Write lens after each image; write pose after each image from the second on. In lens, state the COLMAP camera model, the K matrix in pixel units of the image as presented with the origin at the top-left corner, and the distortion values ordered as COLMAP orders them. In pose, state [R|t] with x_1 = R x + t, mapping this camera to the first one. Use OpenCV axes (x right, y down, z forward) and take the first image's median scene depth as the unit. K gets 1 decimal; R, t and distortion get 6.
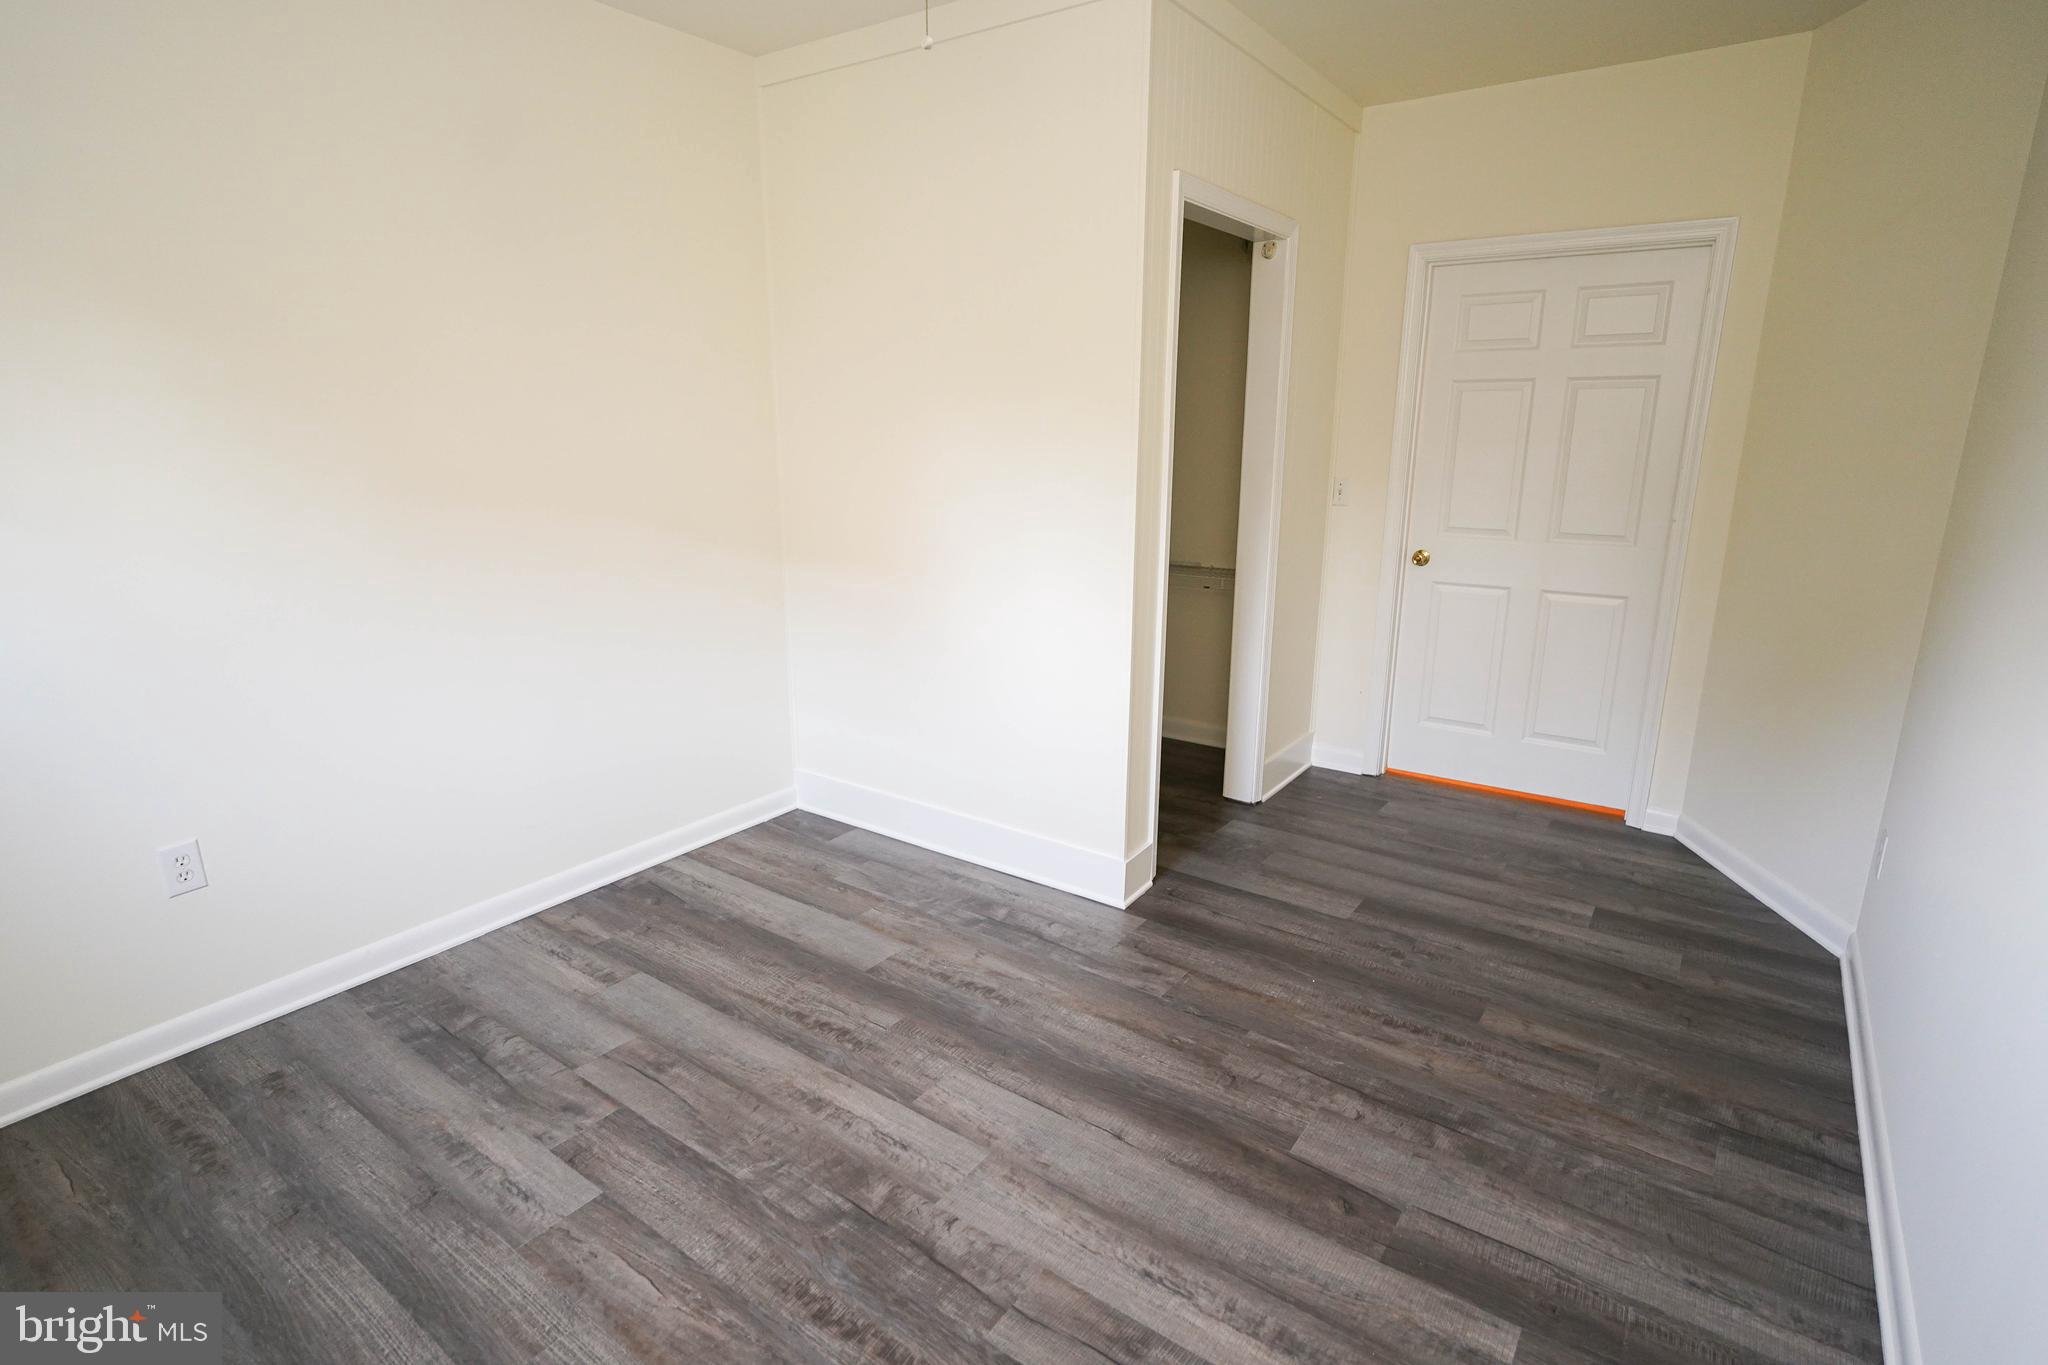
lens RADIAL K [[1035.9, 0, 1018.7], [0, 1035.9, 689.6], [0, 0, 1]] dist [-0.006013, -0.000622]
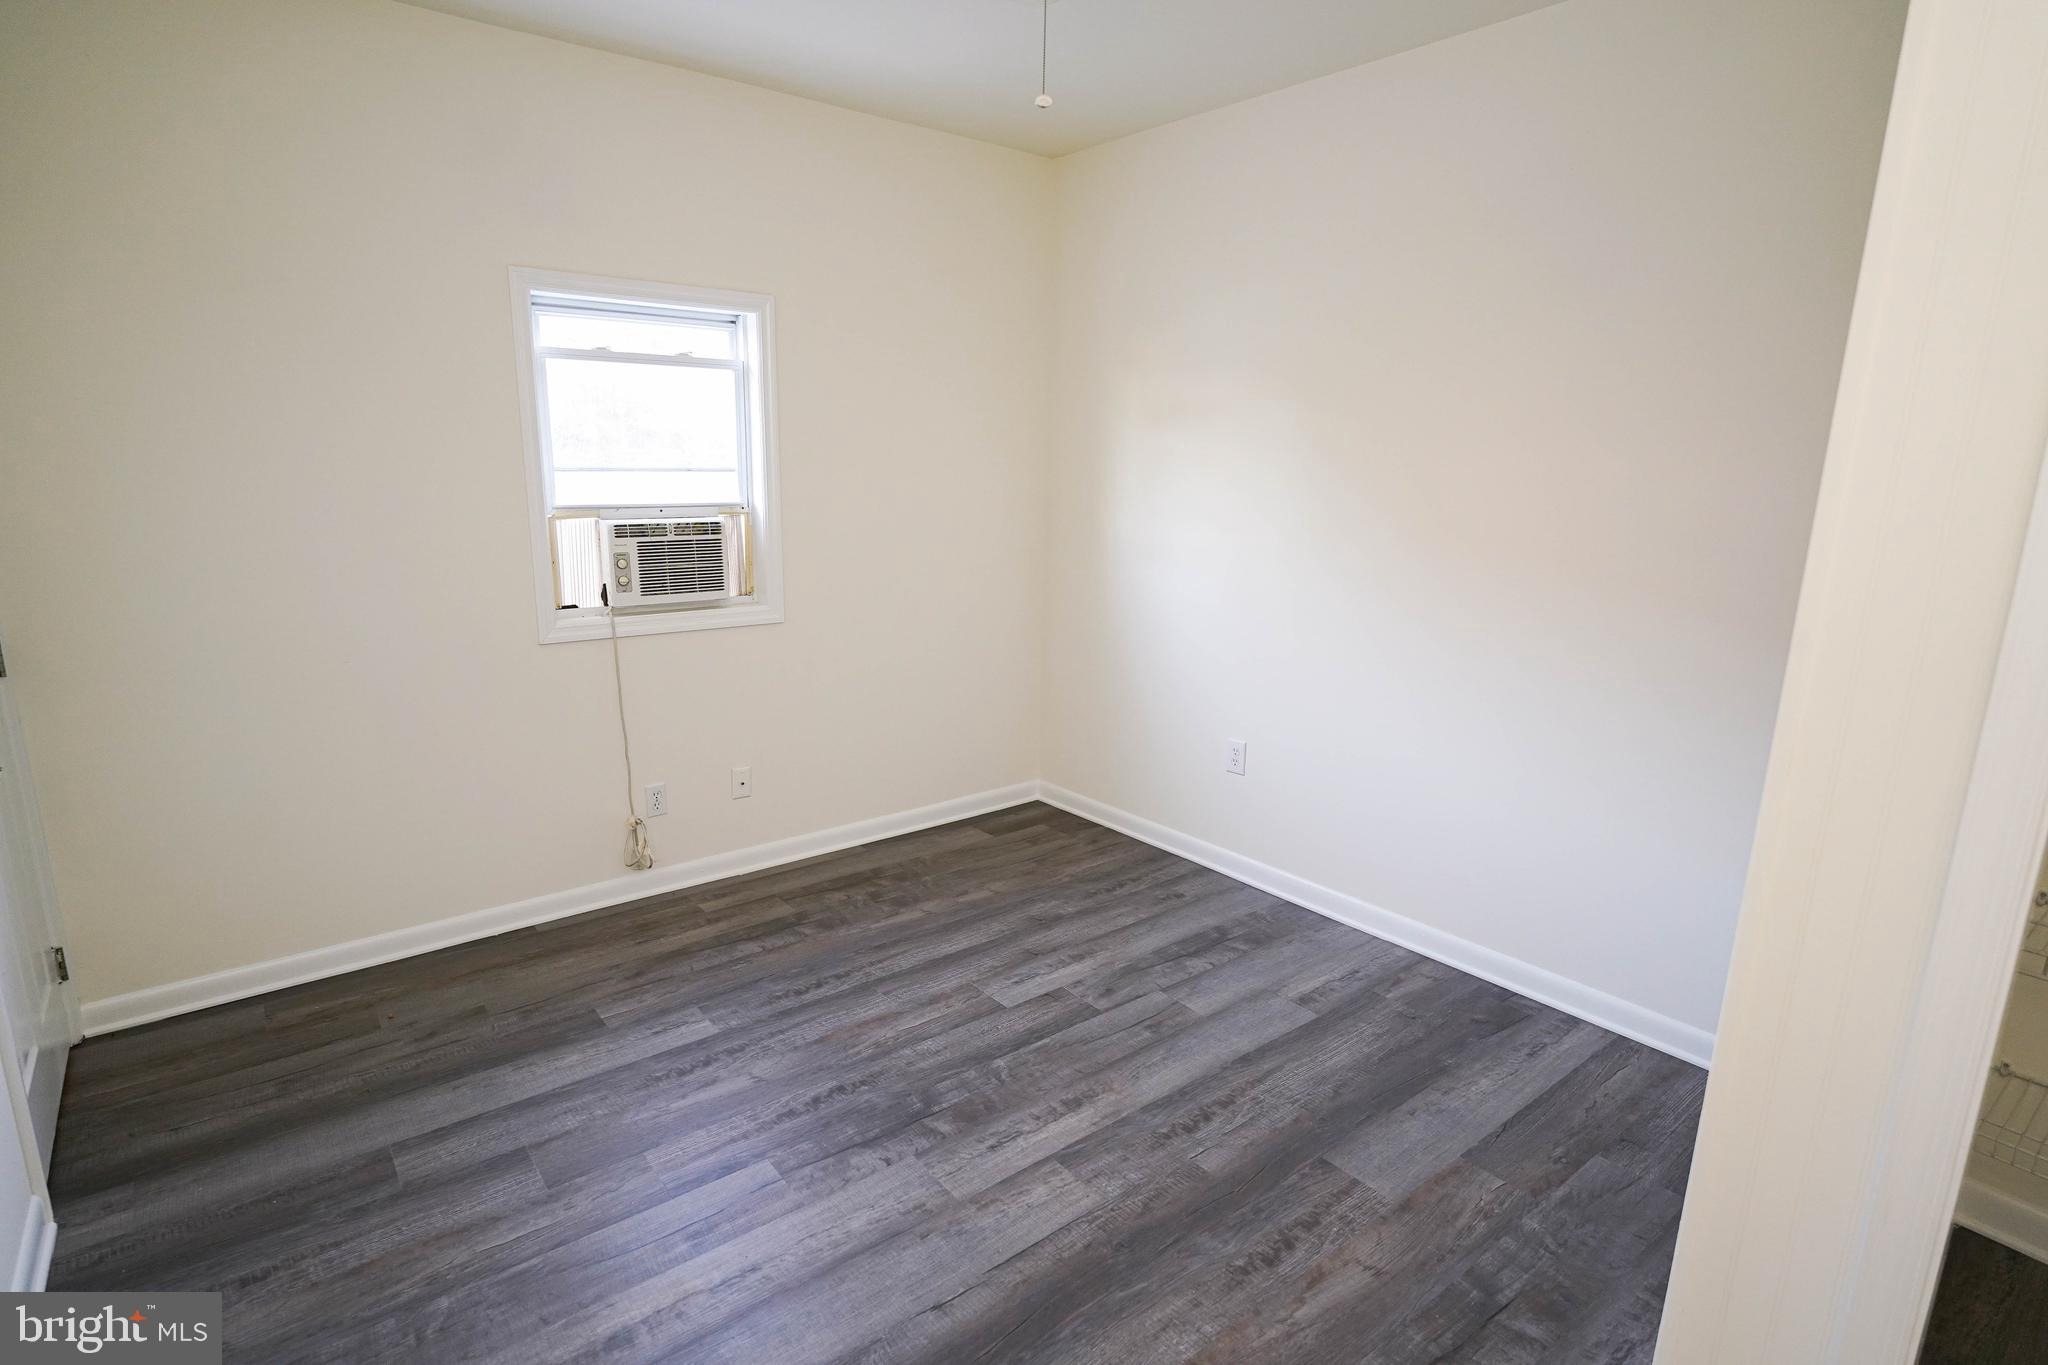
lens RADIAL K [[1035.9, 0, 1006.6], [0, 1035.9, 689.4], [0, 0, 1]] dist [-0.006013, -0.000622]
pose [[-0.290175, 0.207323, -0.934246, 0.658221], [-0.251839, 0.925296, 0.283558, -0.253479], [0.923242, 0.317561, -0.216286, 0.916223]]
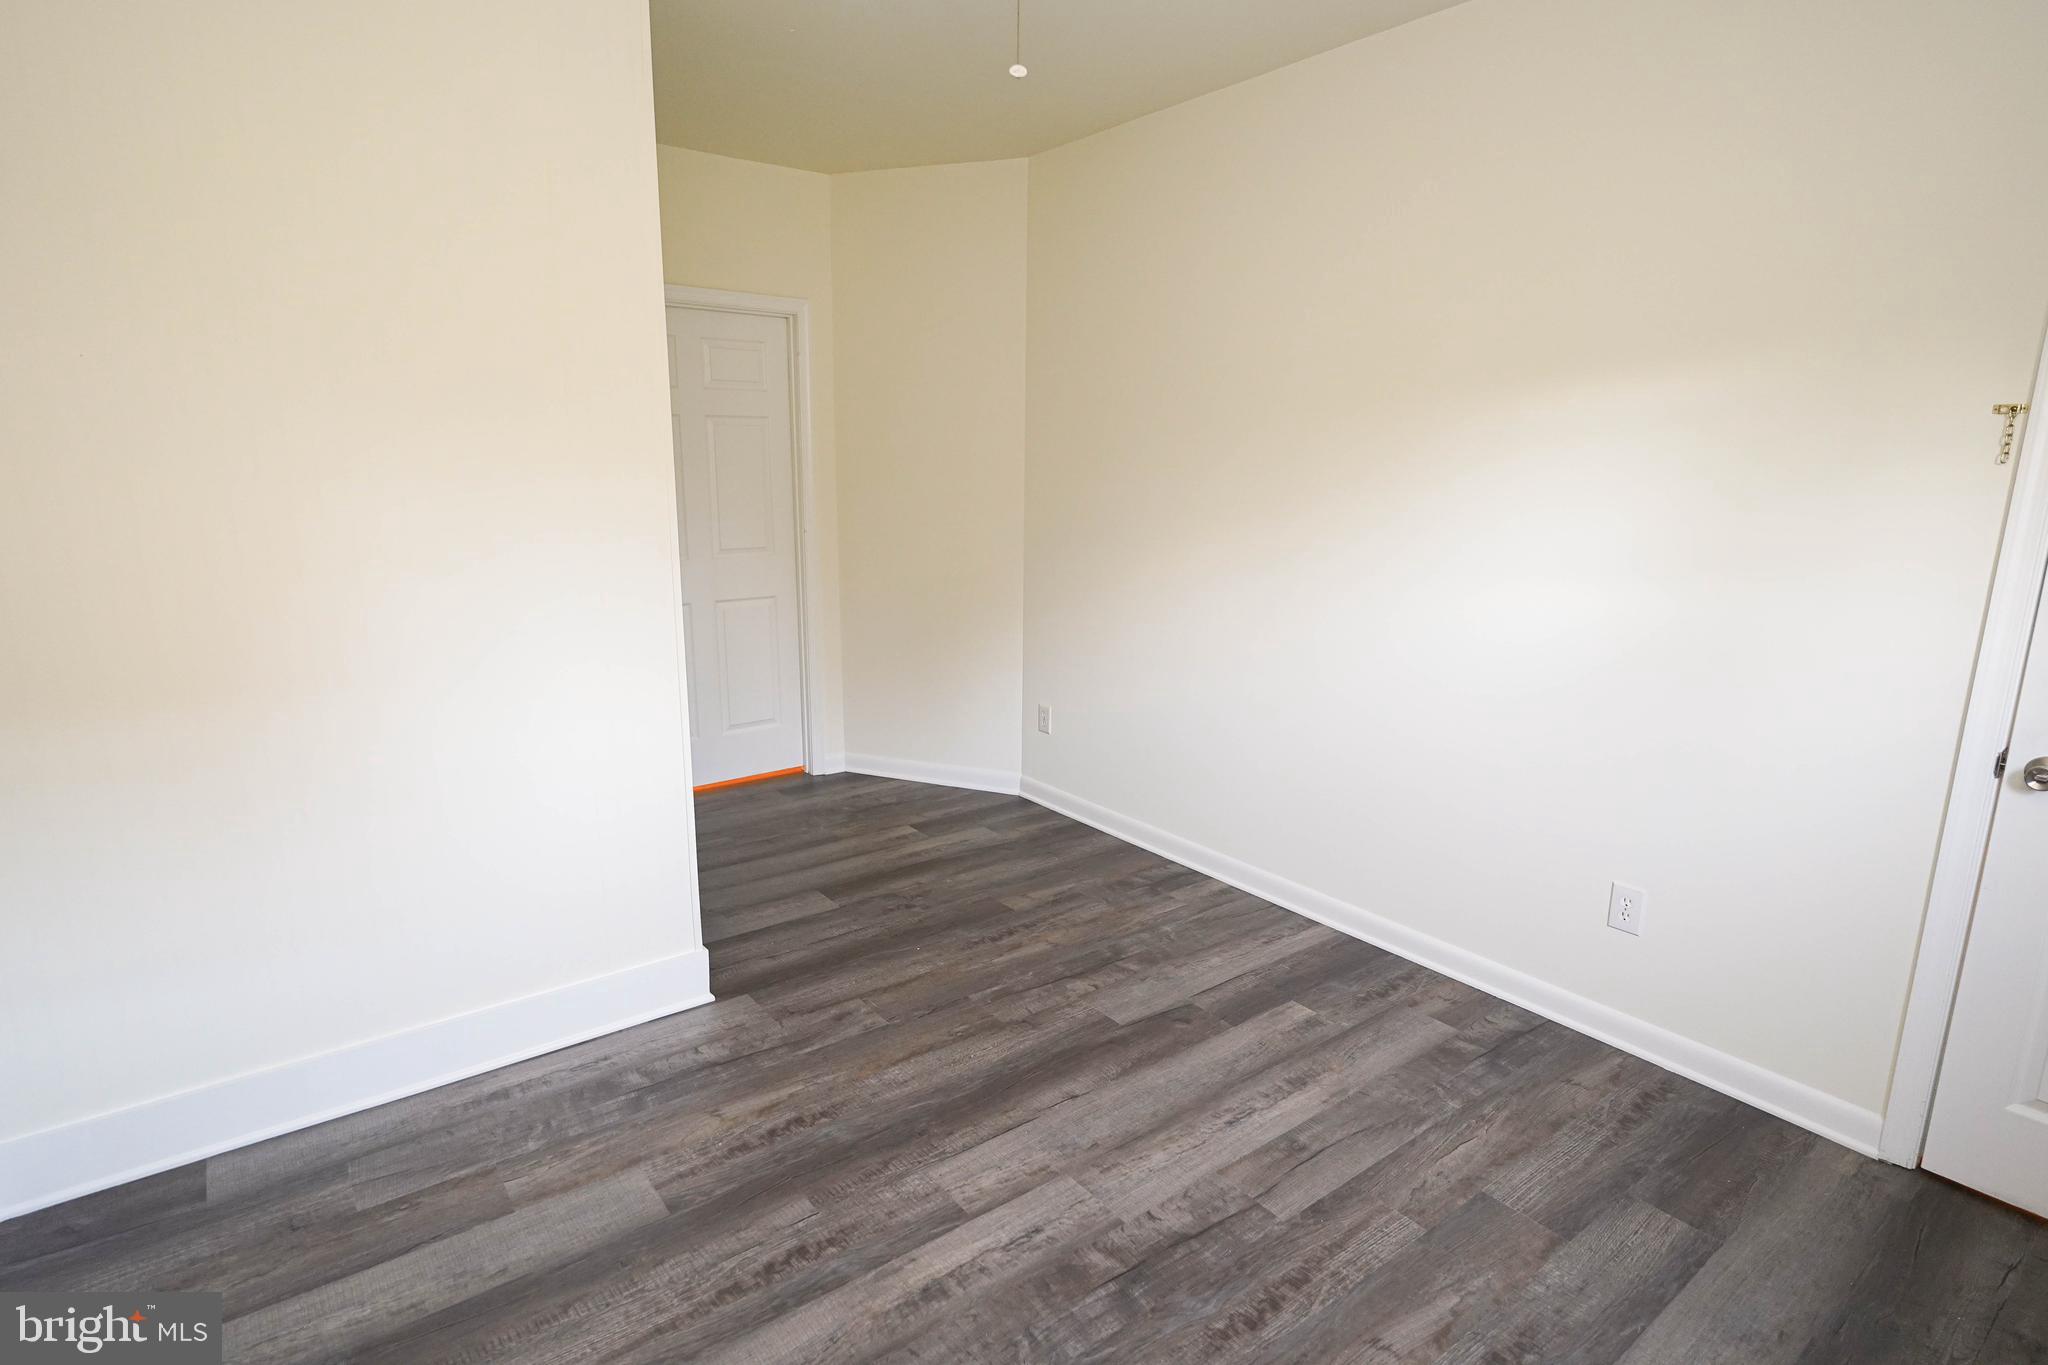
lens RADIAL K [[1035.9, 0, 1019.8], [0, 1035.9, 679.0], [0, 0, 1]] dist [-0.006013, -0.000622]
pose [[0.291036, -0.200233, 0.935524, -0.746244], [0.229611, 0.963892, 0.134874, -0.142149], [-0.928750, 0.175554, 0.326503, 0.519833]]
